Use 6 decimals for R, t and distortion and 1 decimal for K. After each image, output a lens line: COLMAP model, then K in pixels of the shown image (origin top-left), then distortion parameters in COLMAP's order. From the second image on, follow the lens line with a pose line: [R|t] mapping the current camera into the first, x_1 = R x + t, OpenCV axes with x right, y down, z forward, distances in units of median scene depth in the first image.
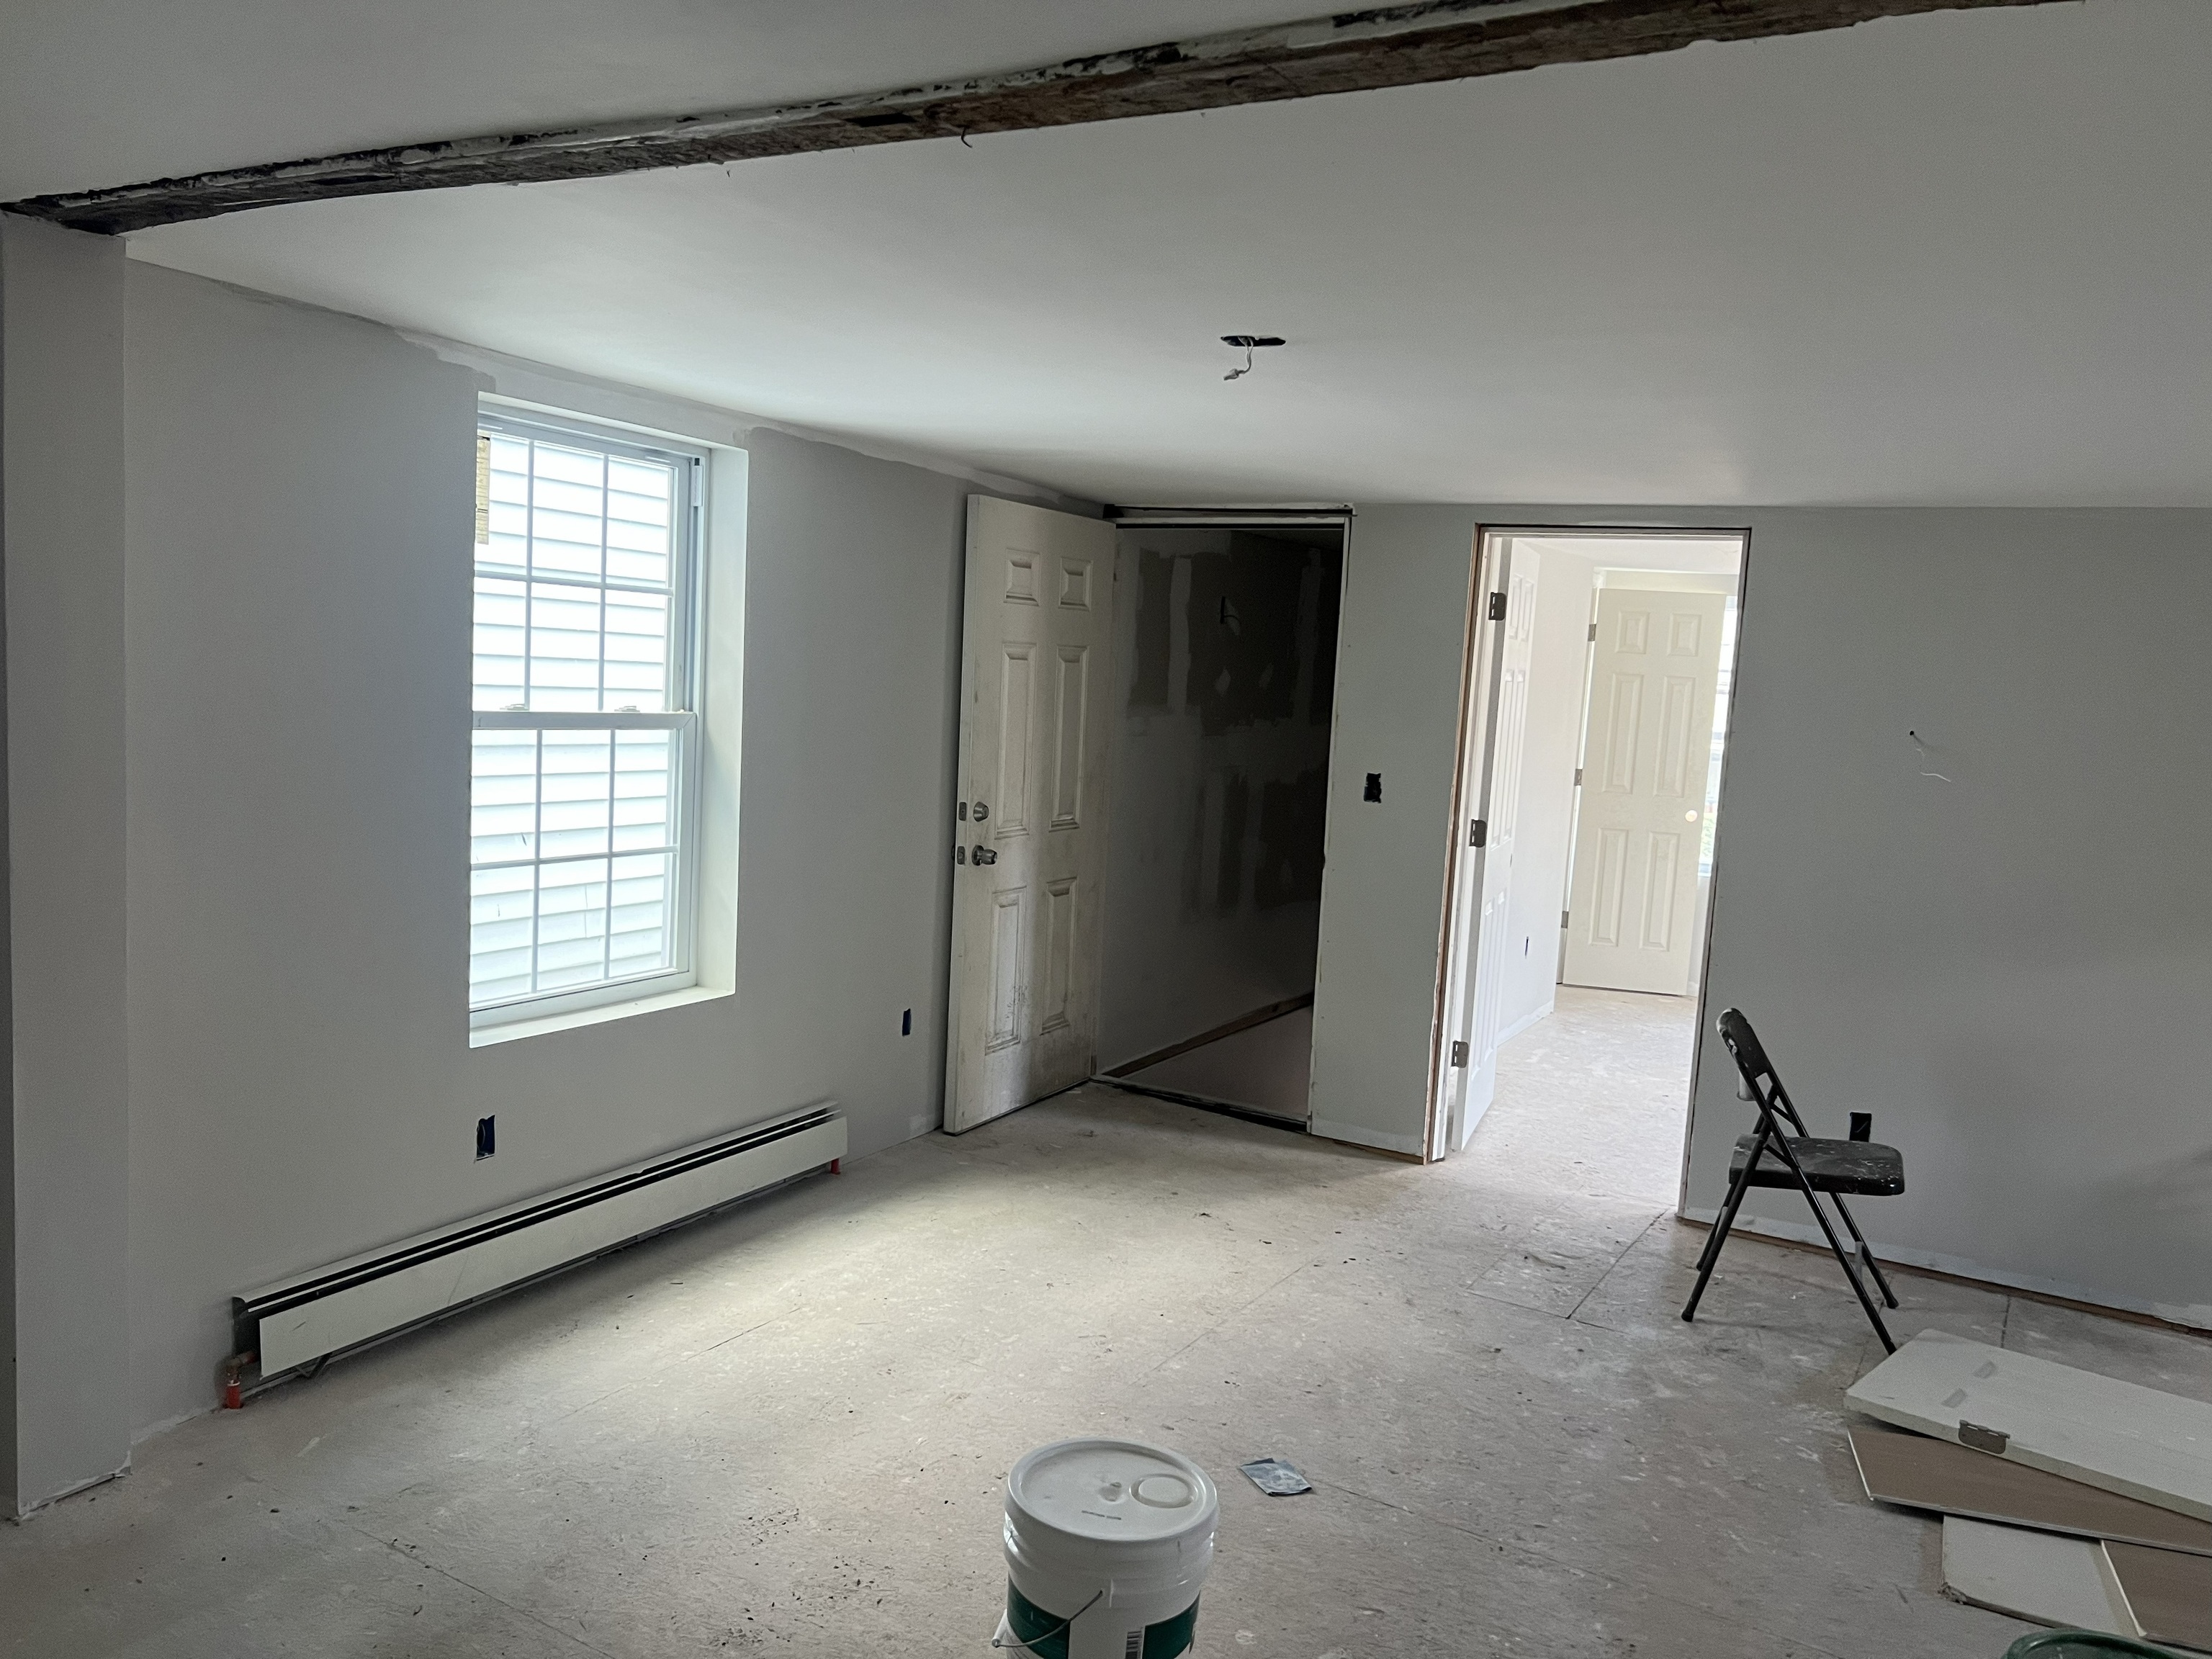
lens RADIAL K [[1659.6, 0, 1106.0], [0, 1659.6, 829.5], [0, 0, 1]] dist [0.016893, -0.005859]
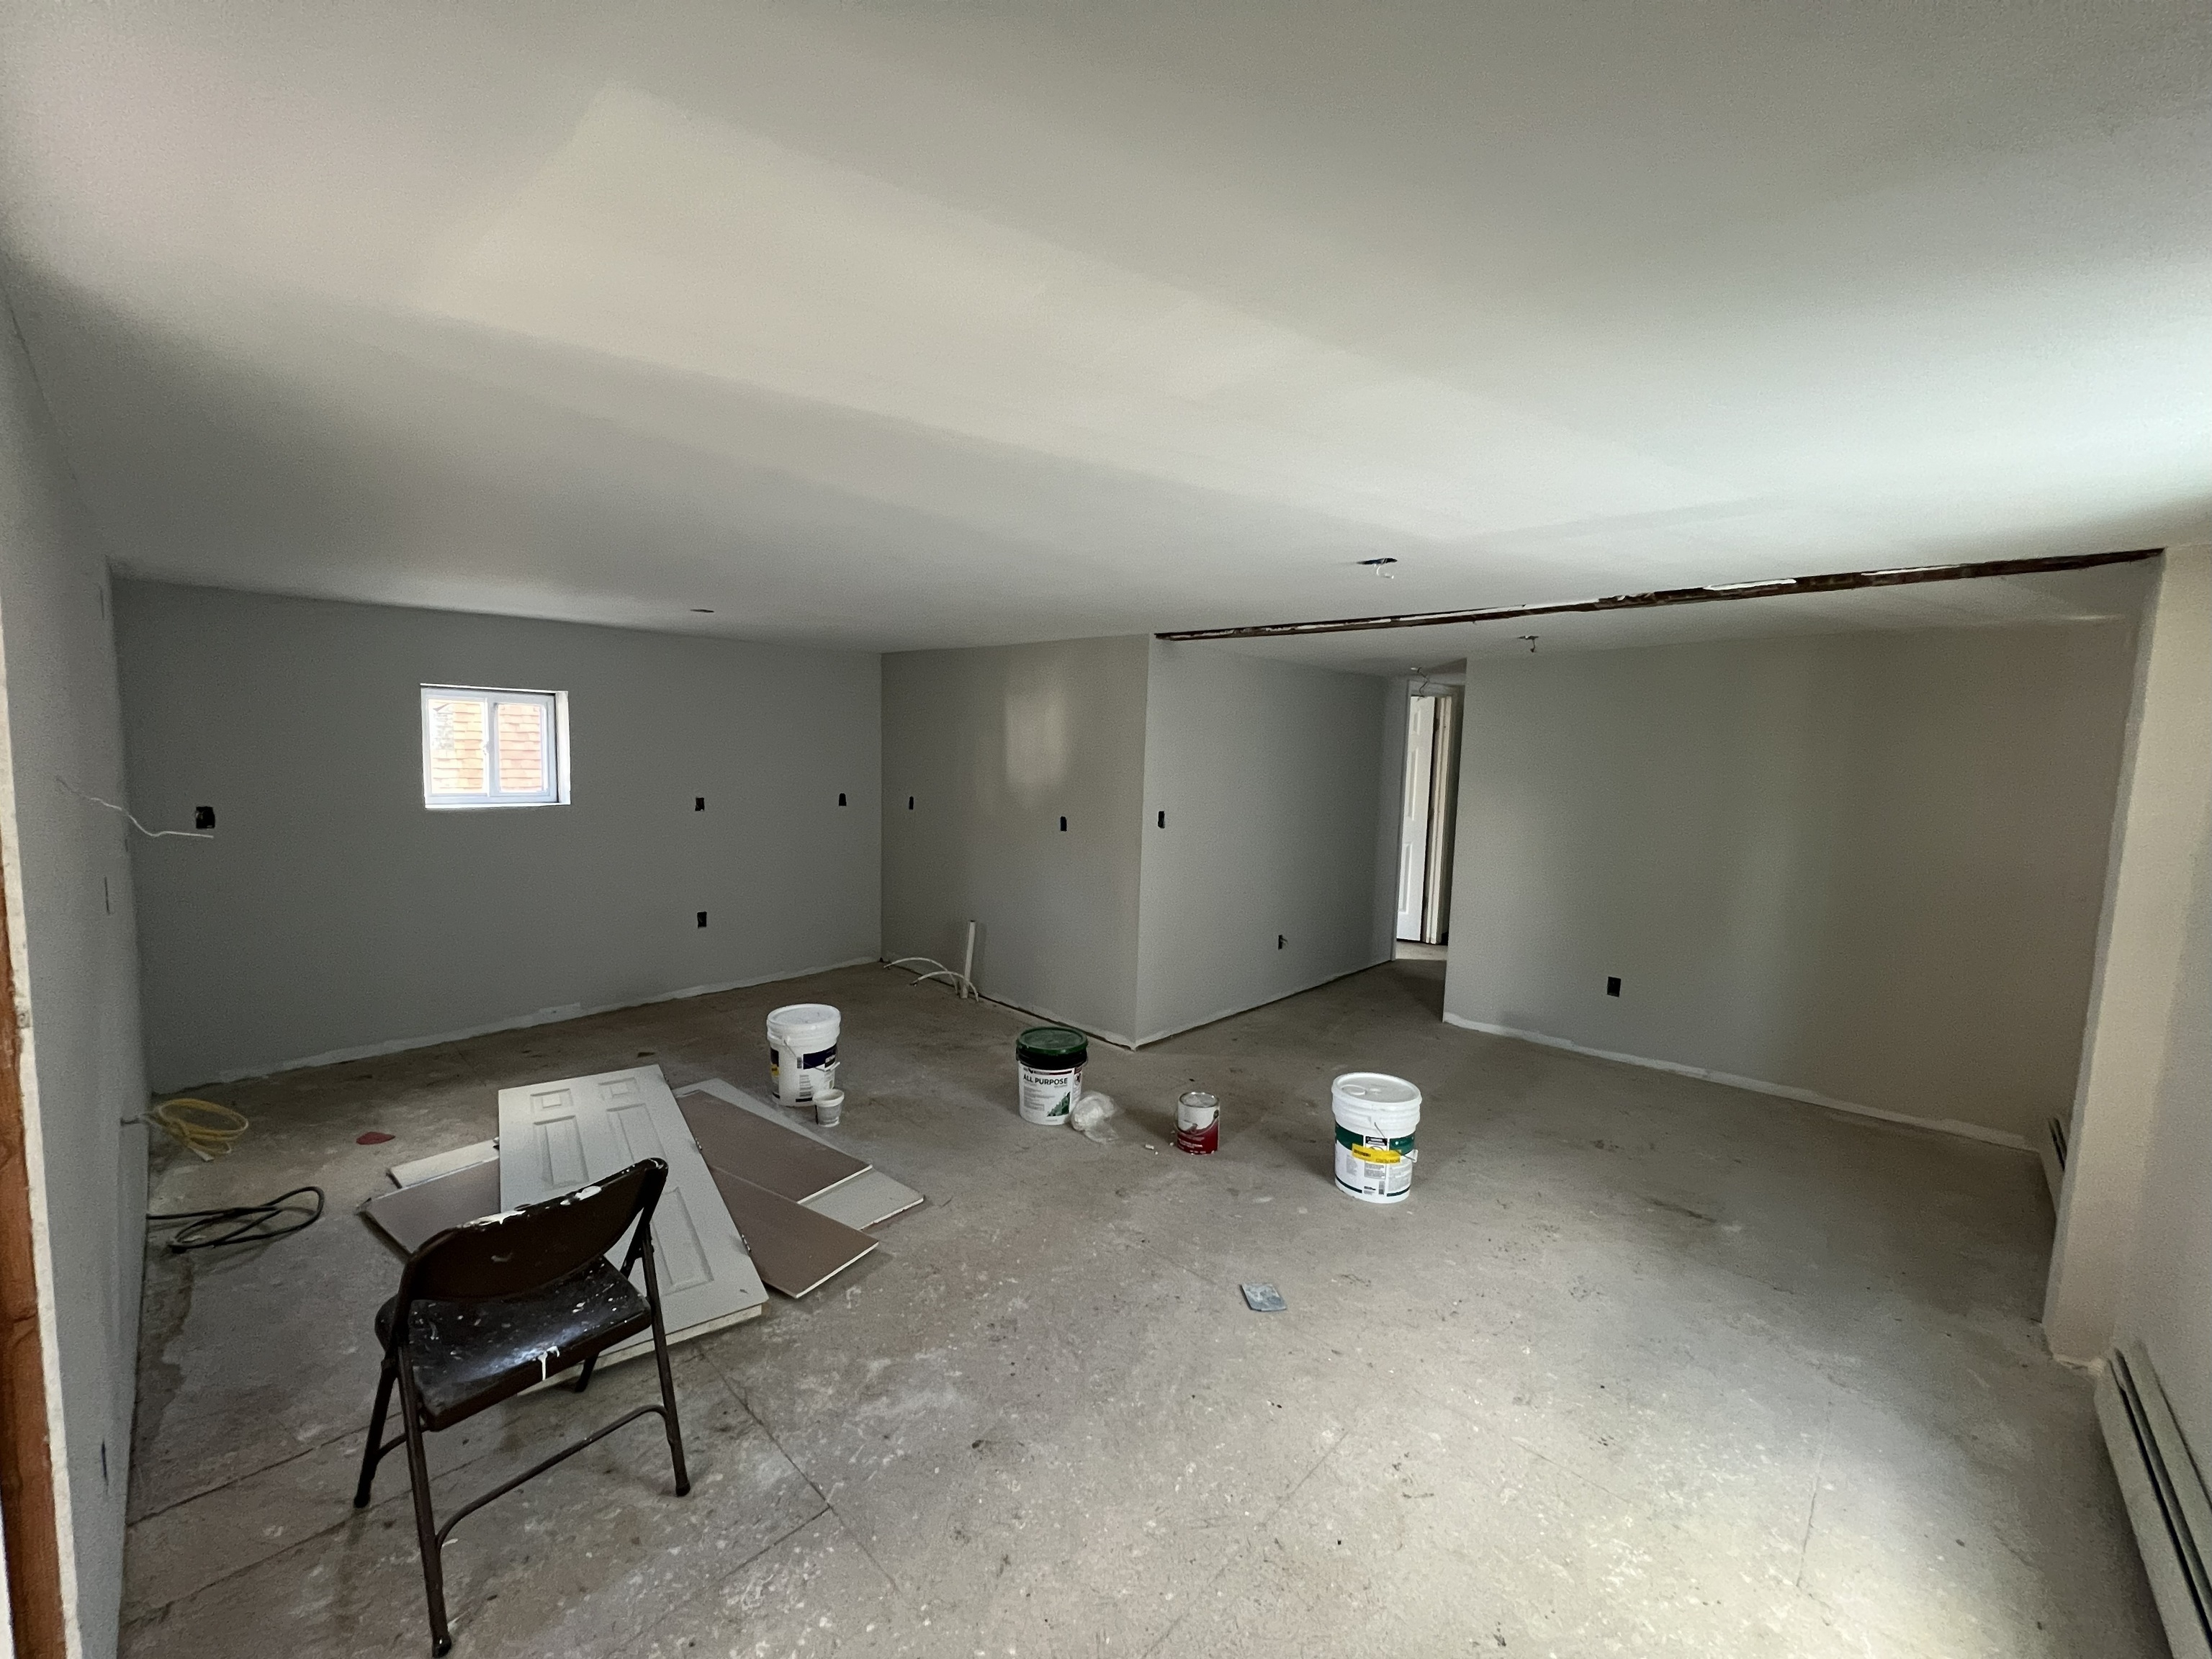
lens RADIAL K [[882.5, 0, 1106.0], [0, 882.5, 829.5], [0, 0, 1]] dist [0.000735, -0.000124]
pose [[-0.970490, -0.107050, 0.216079, 0.080378], [-0.064704, 0.978804, 0.194310, -0.118945], [-0.232300, 0.174595, -0.956845, 1.235896]]
